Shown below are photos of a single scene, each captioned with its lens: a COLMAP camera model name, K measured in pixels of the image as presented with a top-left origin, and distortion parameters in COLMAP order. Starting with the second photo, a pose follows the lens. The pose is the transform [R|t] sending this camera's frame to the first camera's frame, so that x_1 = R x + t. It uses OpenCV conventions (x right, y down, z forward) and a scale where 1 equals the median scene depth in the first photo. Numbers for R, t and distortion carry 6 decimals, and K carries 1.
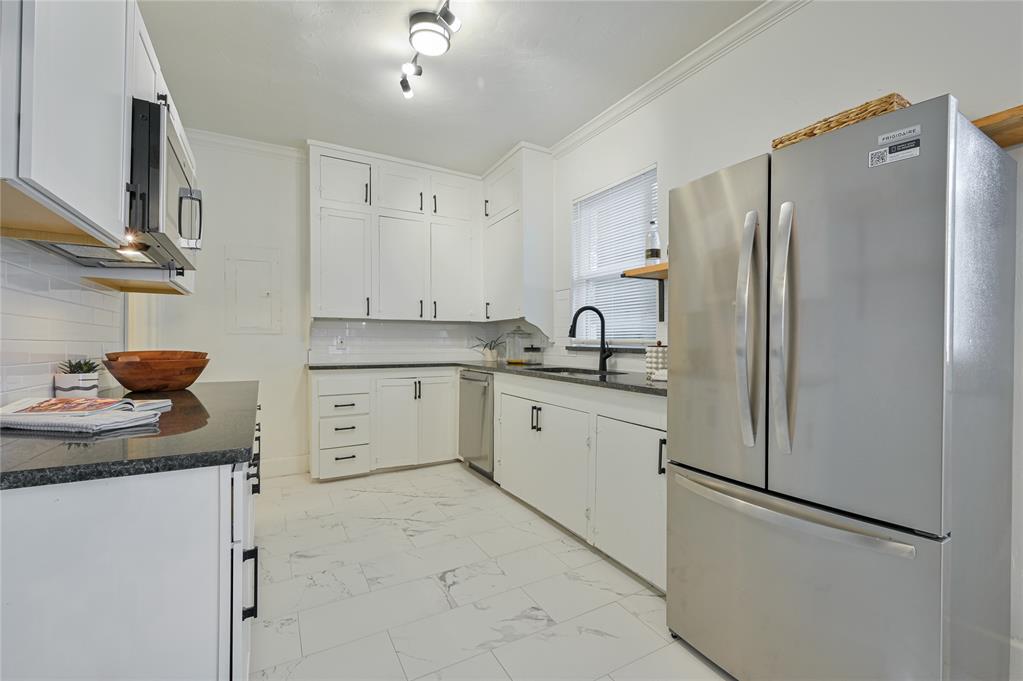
lens RADIAL K [[430.7, 0, 511.5], [0, 430.7, 340.5], [0, 0, 1]] dist [-0.000048, -0.000024]
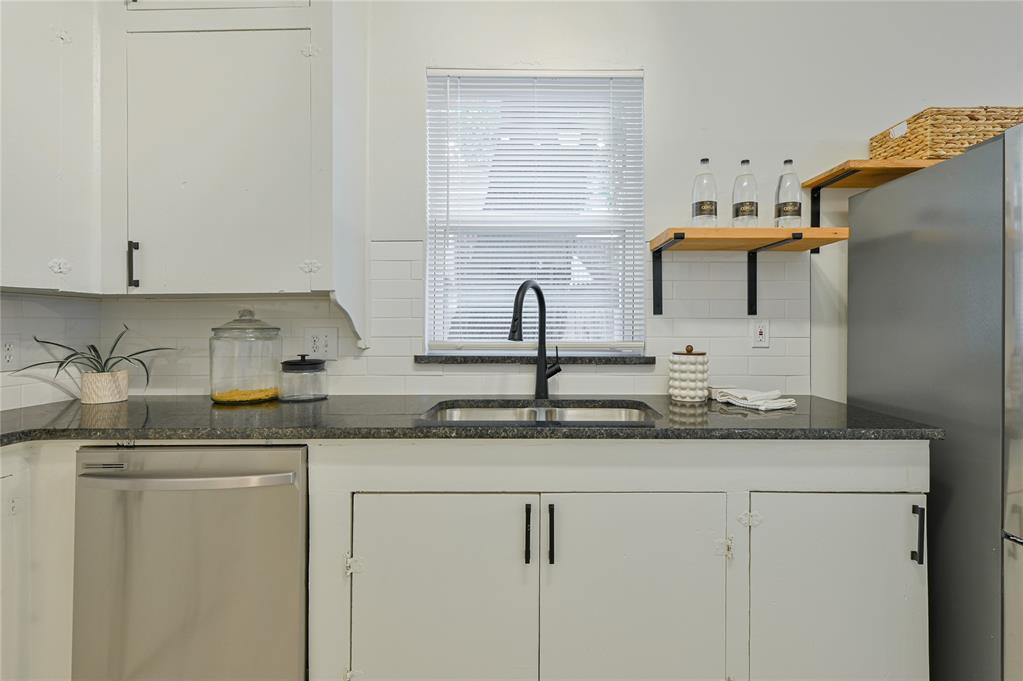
lens RADIAL K [[462.9, 0, 508.8], [0, 462.9, 333.9], [0, 0, 1]] dist [0.000703, -0.000015]
pose [[0.481901, -0.010000, 0.876169, -0.340685], [0.001757, 0.999944, 0.010447, -0.020765], [-0.876224, -0.003495, 0.481892, 0.763075]]
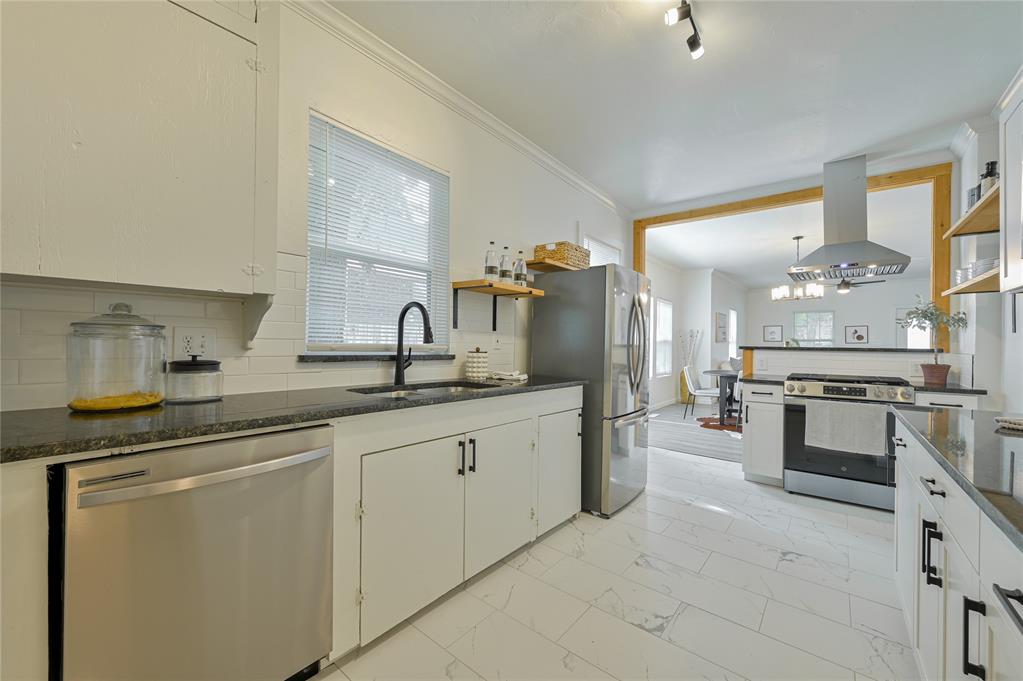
lens RADIAL K [[403.1, 0, 510.6], [0, 403.1, 343.5], [0, 0, 1]] dist [0.000158, -0.000025]
pose [[-0.365622, -0.008202, 0.930727, -0.555500], [-0.018717, 0.999824, 0.001458, -0.010412], [-0.930575, -0.016887, -0.365711, 1.101399]]
